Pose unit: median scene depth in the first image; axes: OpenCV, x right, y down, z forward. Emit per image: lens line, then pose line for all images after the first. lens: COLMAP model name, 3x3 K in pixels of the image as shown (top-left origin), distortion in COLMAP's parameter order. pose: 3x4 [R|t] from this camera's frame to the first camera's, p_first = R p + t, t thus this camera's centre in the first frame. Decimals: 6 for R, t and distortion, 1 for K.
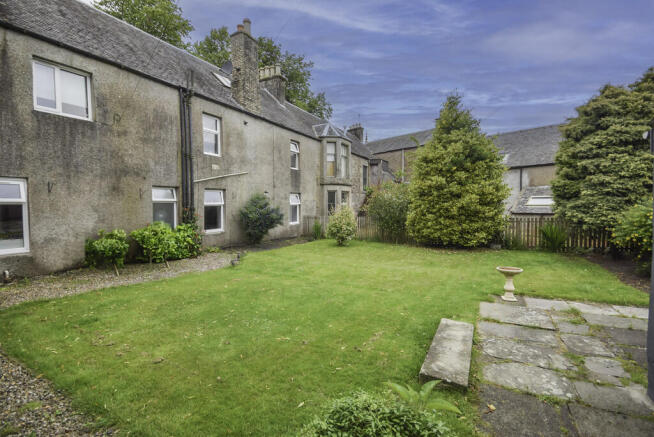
lens RADIAL K [[296.0, 0, 327.0], [0, 296.0, 218.5], [0, 0, 1]] dist [0.001890, 0.000210]
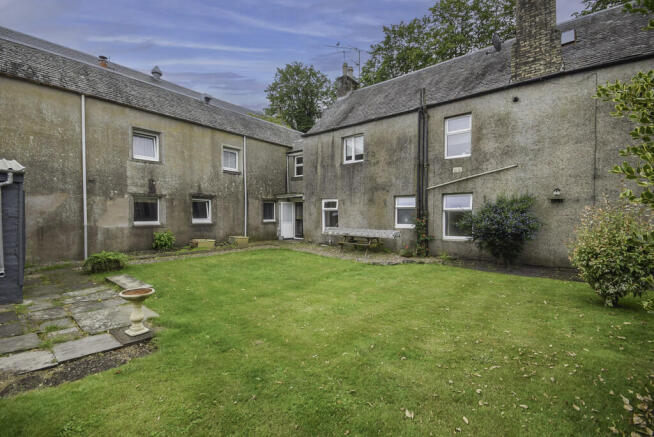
lens RADIAL K [[290.9, 0, 327.0], [0, 290.9, 218.5], [0, 0, 1]] dist [-0.001256, -0.000121]
pose [[-0.182487, 0.021649, -0.982970, 0.710613], [-0.041658, 0.998690, 0.029728, -0.035640], [0.982325, 0.046373, -0.181346, 0.907742]]
